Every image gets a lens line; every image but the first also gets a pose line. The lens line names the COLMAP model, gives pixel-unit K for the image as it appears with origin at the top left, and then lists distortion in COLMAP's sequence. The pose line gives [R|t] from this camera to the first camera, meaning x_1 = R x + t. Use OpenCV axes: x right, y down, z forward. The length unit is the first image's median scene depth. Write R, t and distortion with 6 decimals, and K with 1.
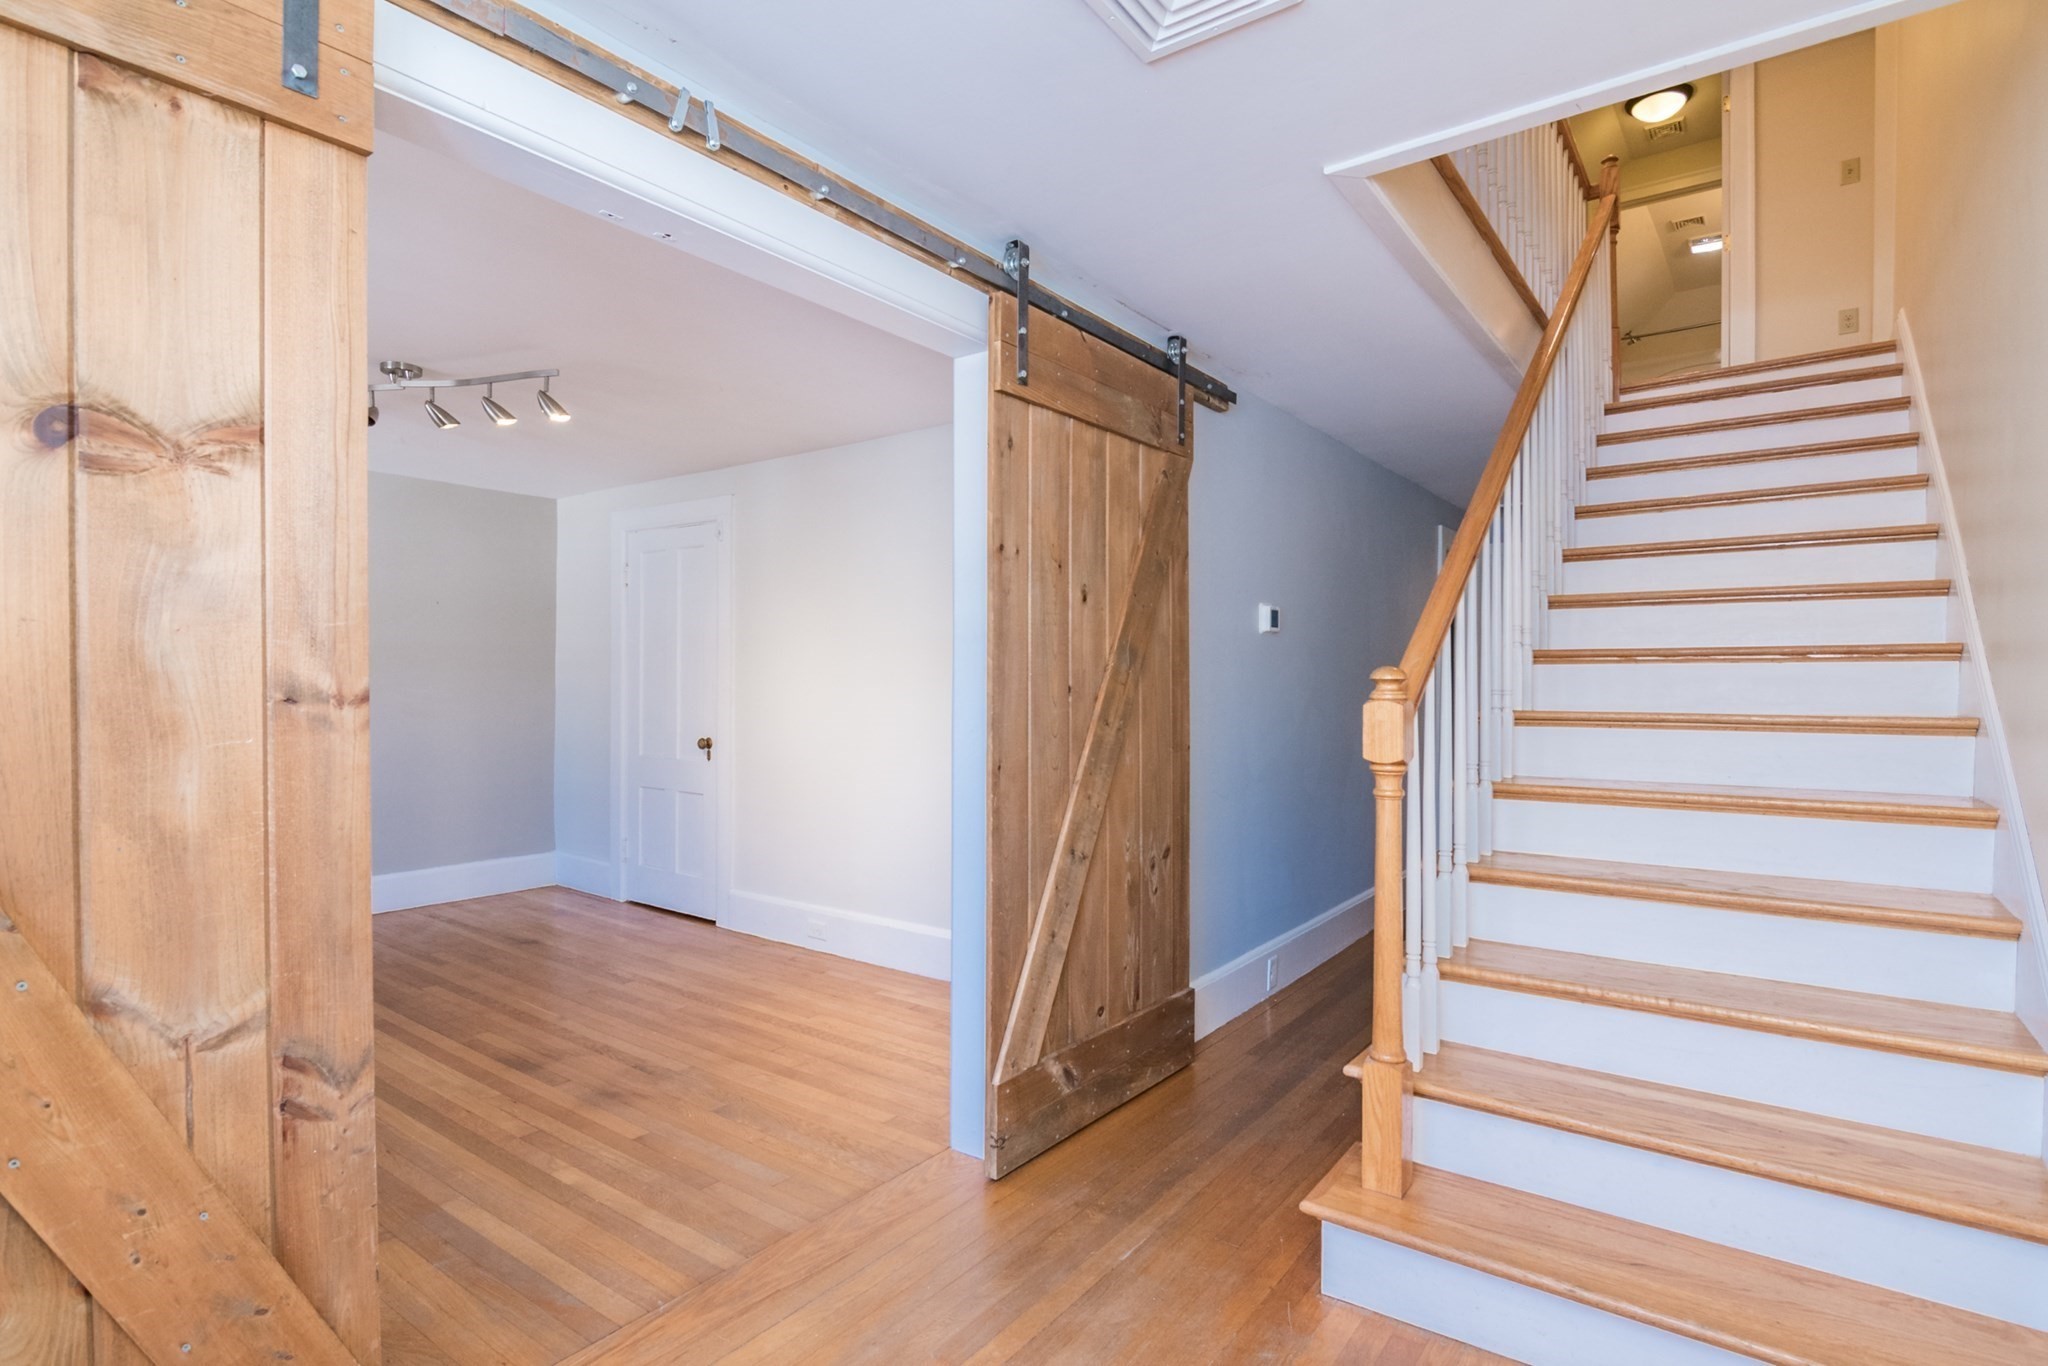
lens RADIAL K [[1002.7, 0, 1014.8], [0, 1002.7, 688.2], [0, 0, 1]] dist [-0.004755, -0.003288]
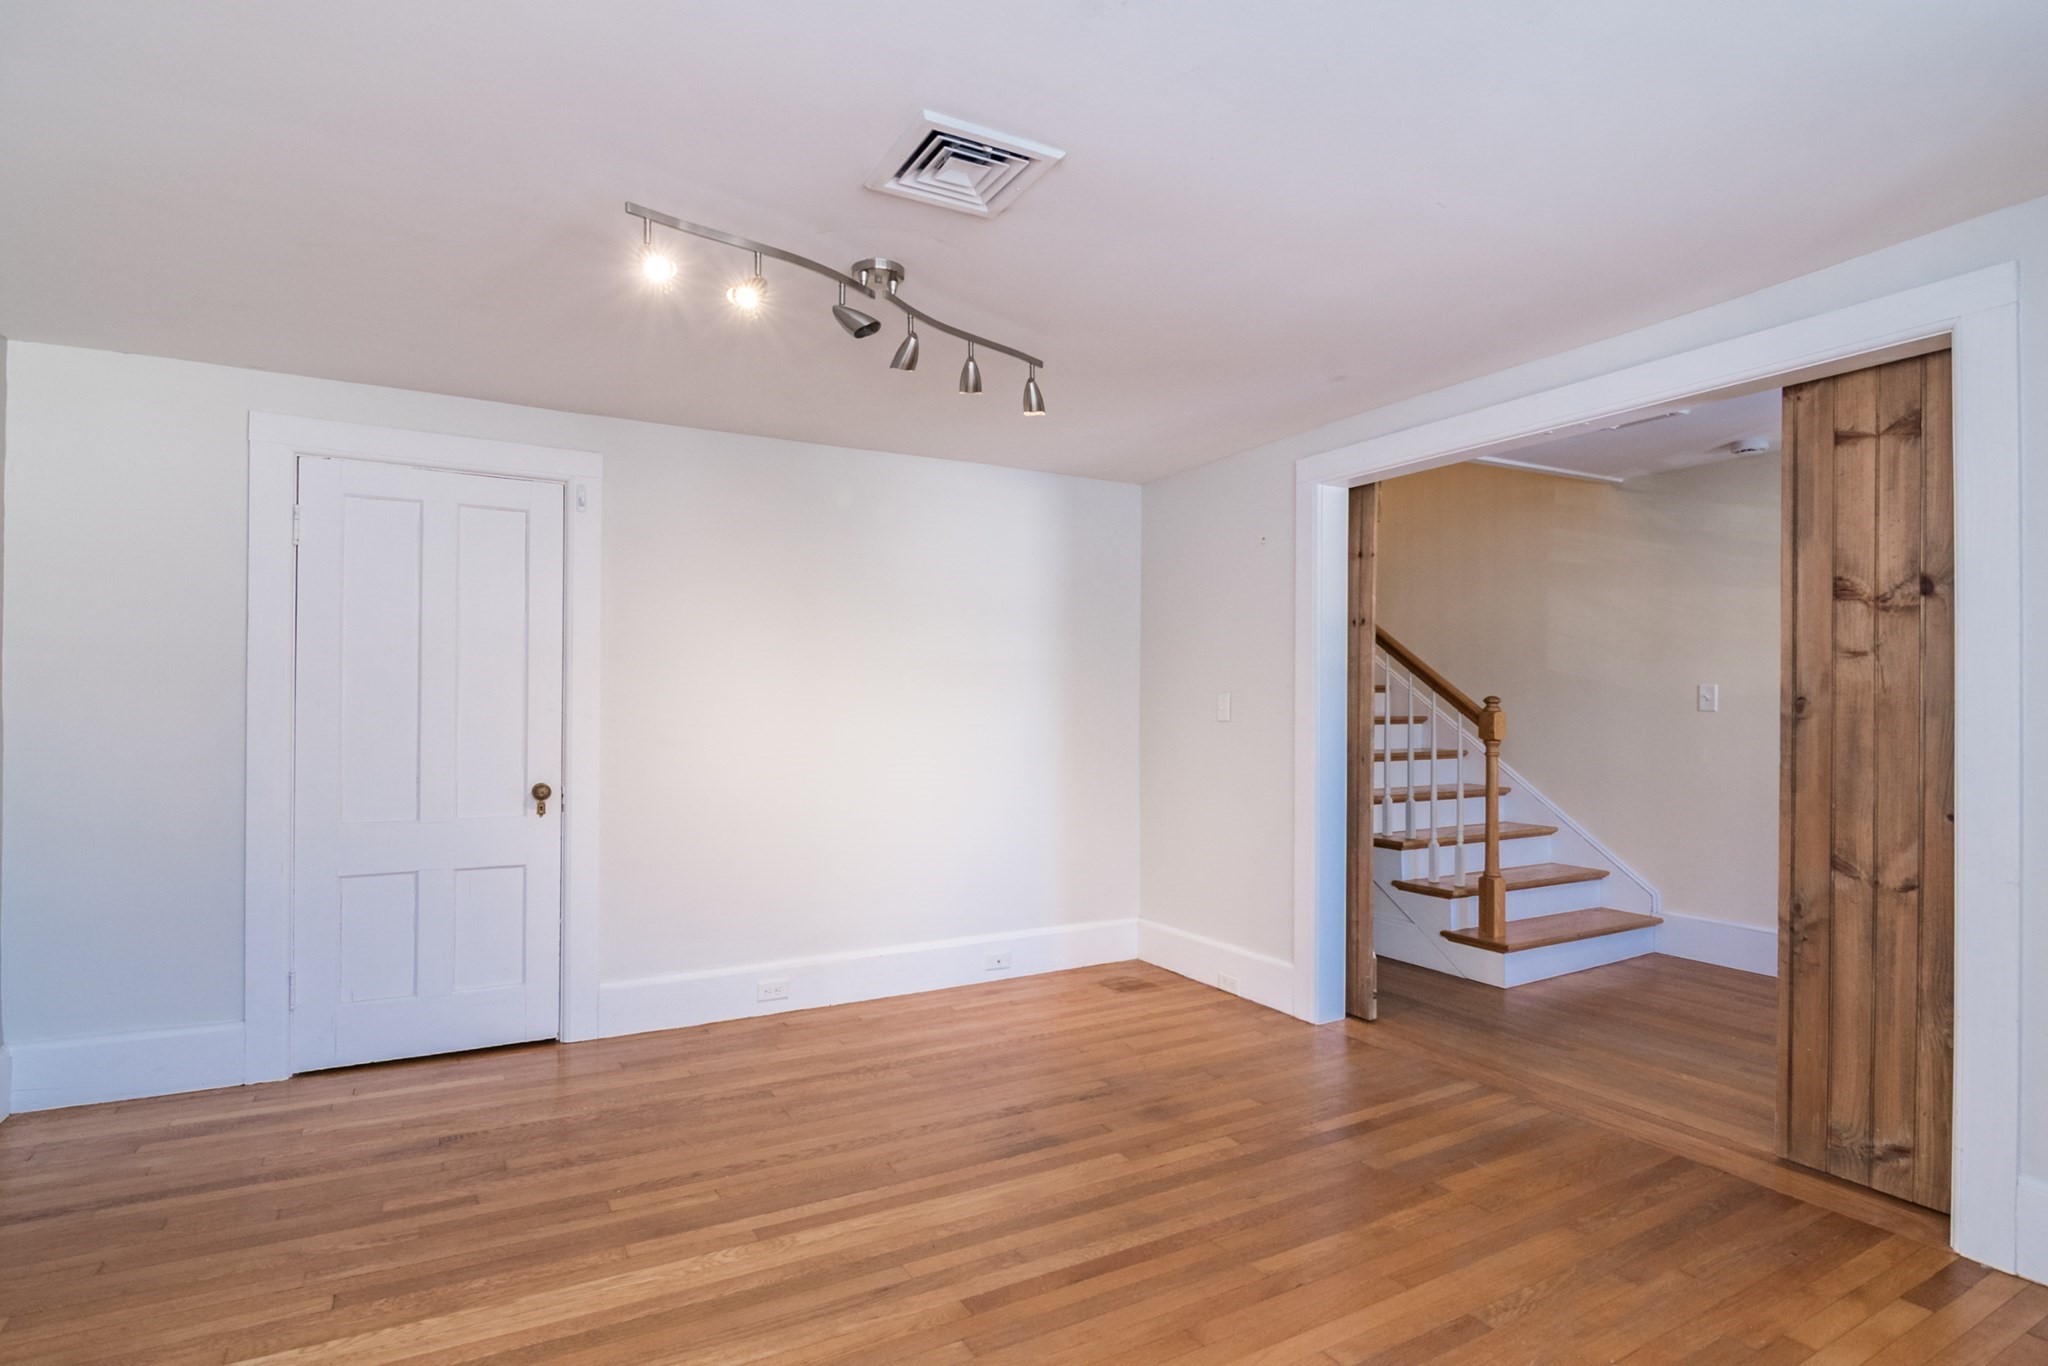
lens RADIAL K [[1002.7, 0, 1006.5], [0, 1002.7, 684.5], [0, 0, 1]] dist [-0.004755, -0.003288]
pose [[0.436867, 0.005244, 0.899511, -1.041277], [0.005355, 0.999950, -0.008430, -0.018212], [-0.899510, 0.008500, 0.436817, 0.505940]]
